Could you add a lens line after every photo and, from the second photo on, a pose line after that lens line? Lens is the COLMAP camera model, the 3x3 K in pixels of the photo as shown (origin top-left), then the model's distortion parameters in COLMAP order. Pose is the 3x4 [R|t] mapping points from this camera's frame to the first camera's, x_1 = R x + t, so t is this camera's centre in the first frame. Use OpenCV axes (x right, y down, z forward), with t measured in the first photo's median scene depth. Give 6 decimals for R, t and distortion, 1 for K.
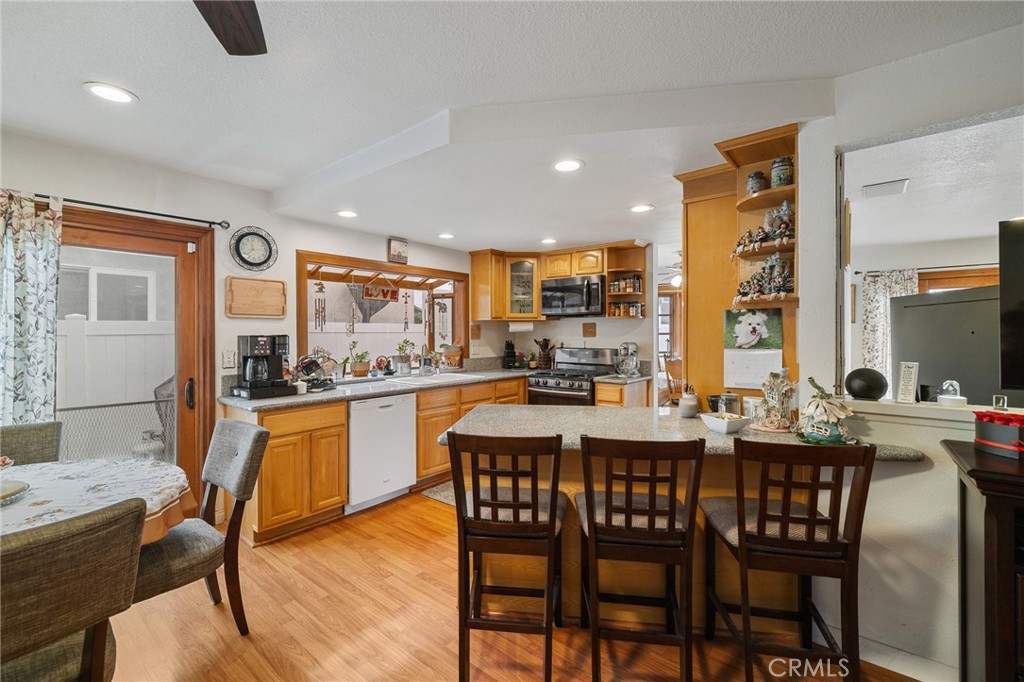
lens RADIAL K [[431.5, 0, 507.7], [0, 431.5, 333.9], [0, 0, 1]] dist [-0.000161, -0.001560]
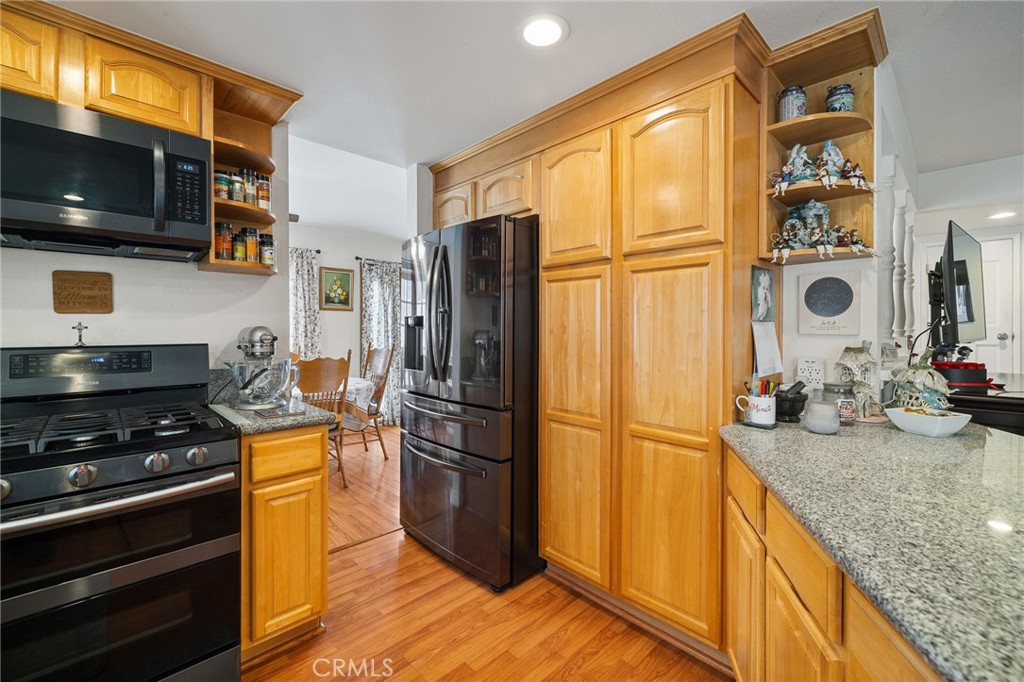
lens RADIAL K [[431.5, 0, 502.3], [0, 431.5, 331.4], [0, 0, 1]] dist [-0.000161, -0.001560]
pose [[0.136959, -0.001720, 0.990575, -0.155504], [0.005741, 0.999983, 0.000942, 0.035261], [-0.990560, 0.005557, 0.136967, 0.964970]]
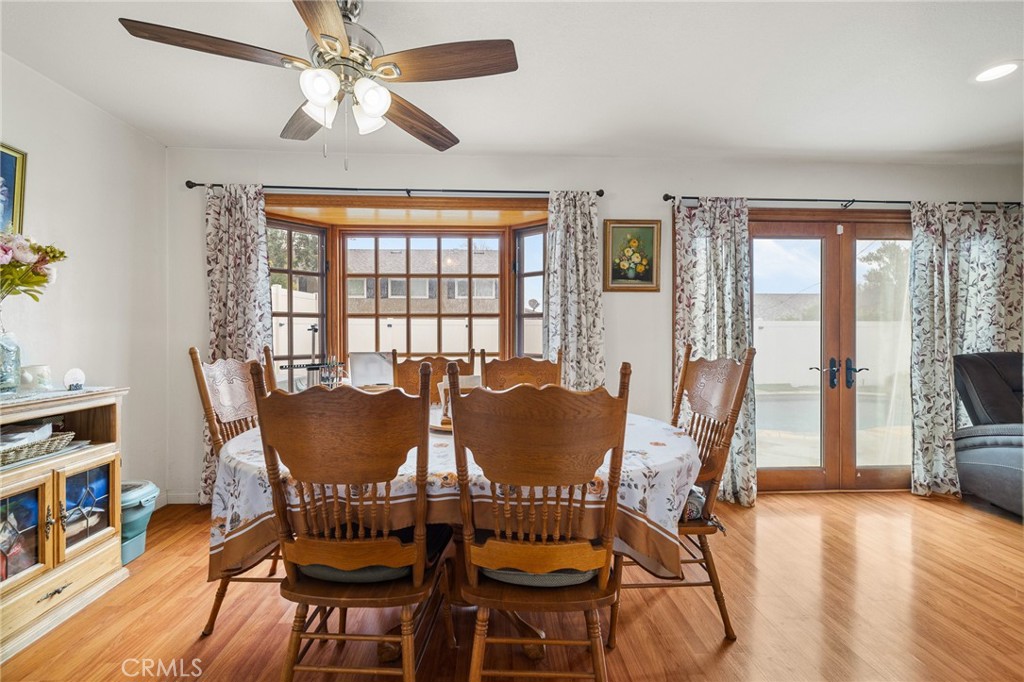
lens RADIAL K [[431.5, 0, 516.2], [0, 431.5, 335.3], [0, 0, 1]] dist [-0.000161, -0.001560]
pose [[0.731410, 0.003221, 0.681930, 0.530481], [0.002110, 0.999973, -0.006987, 0.057872], [-0.681935, 0.006549, 0.731384, 1.281447]]
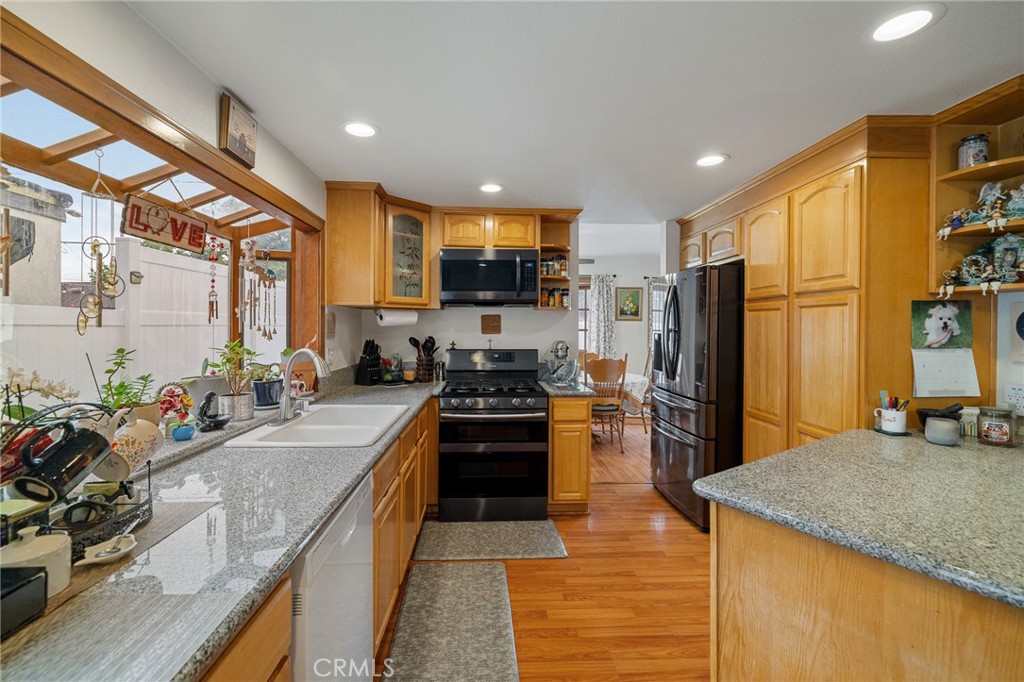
lens RADIAL K [[431.5, 0, 500.0], [0, 431.5, 329.7], [0, 0, 1]] dist [-0.000161, -0.001560]
pose [[0.753121, 0.002832, 0.657875, -0.437401], [-0.002870, 0.999995, -0.001019, 0.001403], [-0.657875, -0.001120, 0.753126, 0.666207]]
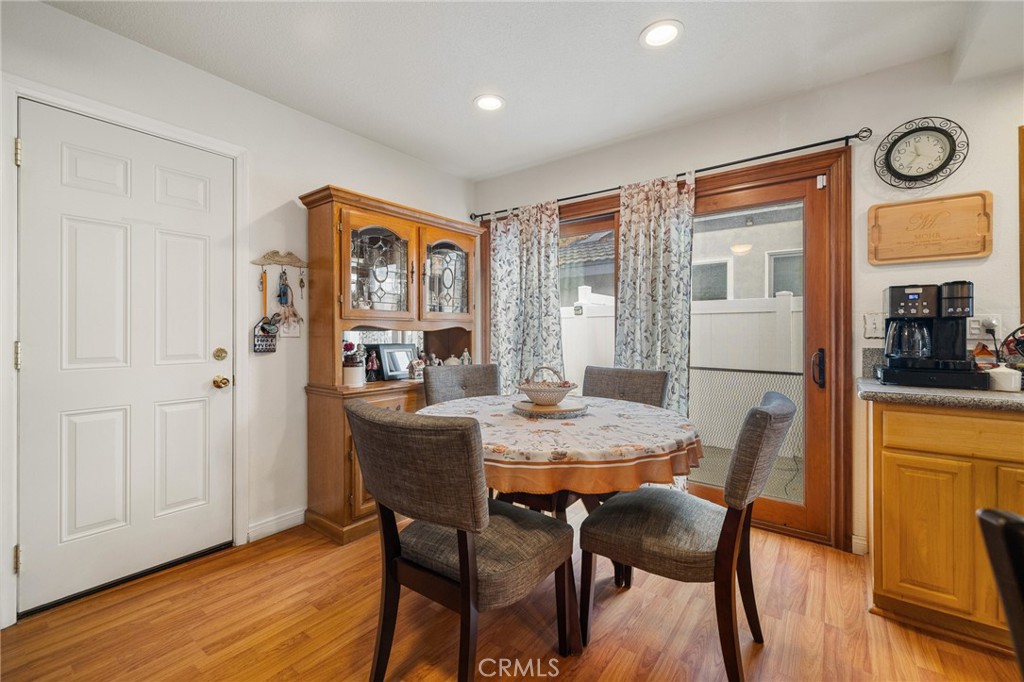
lens RADIAL K [[431.5, 0, 511.5], [0, 431.5, 332.4], [0, 0, 1]] dist [-0.000161, -0.001560]
pose [[0.034867, 0.002709, -0.999388, 0.027108], [-0.004802, 0.999985, 0.002543, 0.067558], [0.999380, 0.004710, 0.034880, 0.371921]]
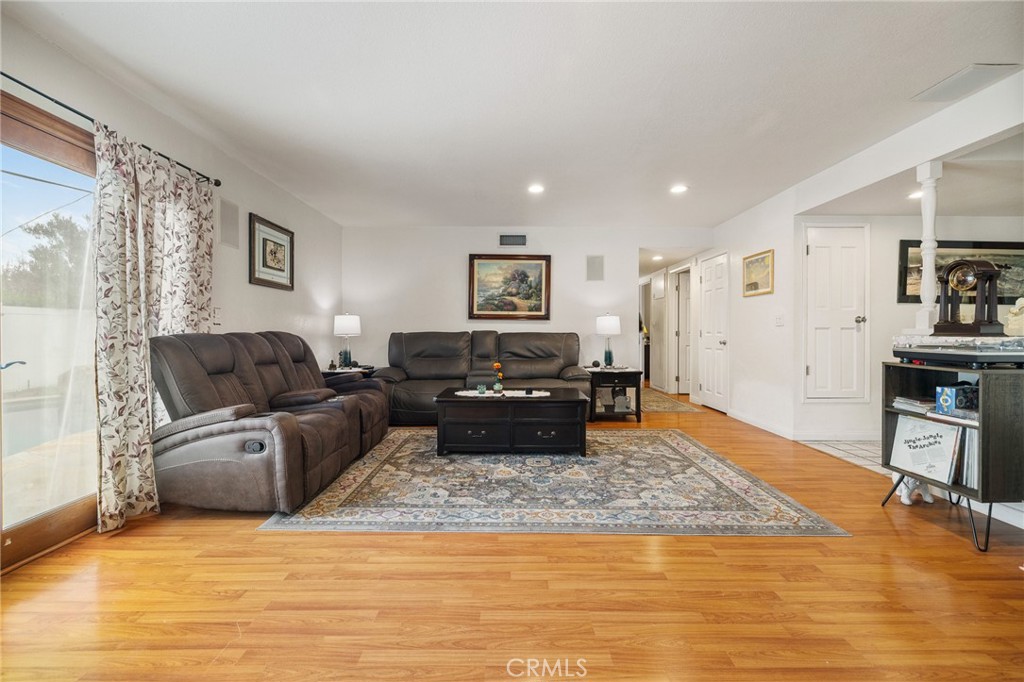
lens RADIAL K [[431.5, 0, 504.1], [0, 431.5, 336.2], [0, 0, 1]] dist [-0.000161, -0.001560]
pose [[-0.636241, -0.010236, 0.771423, 0.891727], [0.001480, 0.999894, 0.014489, 0.084484], [-0.771489, 0.010360, -0.636158, 1.318852]]
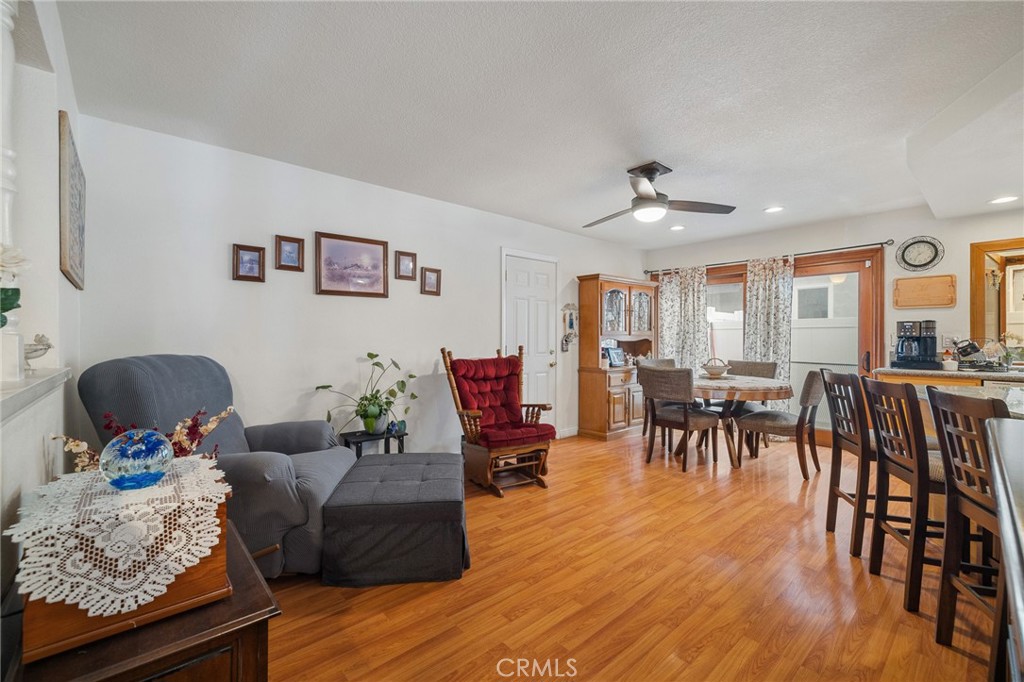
lens RADIAL K [[431.5, 0, 491.9], [0, 431.5, 340.3], [0, 0, 1]] dist [-0.000161, -0.001560]
pose [[-0.197396, 0.009983, -0.980273, 0.890641], [-0.004521, 0.999928, 0.011093, 0.048944], [0.980313, 0.006622, -0.197336, 0.018839]]
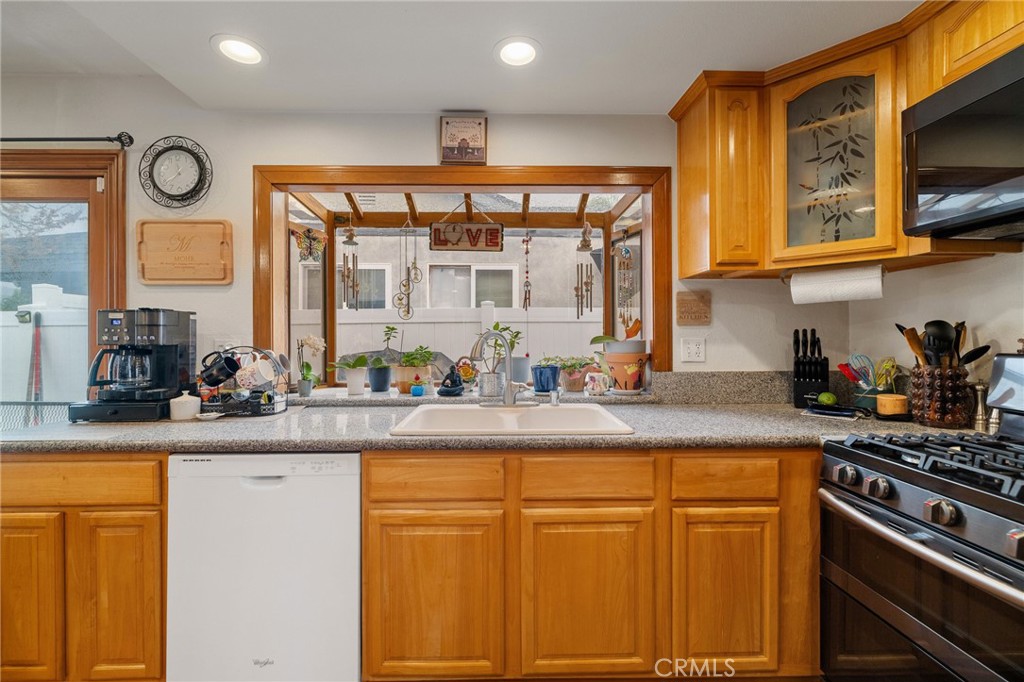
lens RADIAL K [[431.5, 0, 517.3], [0, 431.5, 331.3], [0, 0, 1]] dist [-0.000161, -0.001560]
pose [[0.656006, -0.006221, -0.754730, 0.190212], [-0.001588, 0.999952, -0.009623, 0.034144], [0.754754, 0.007511, 0.655965, 0.949613]]
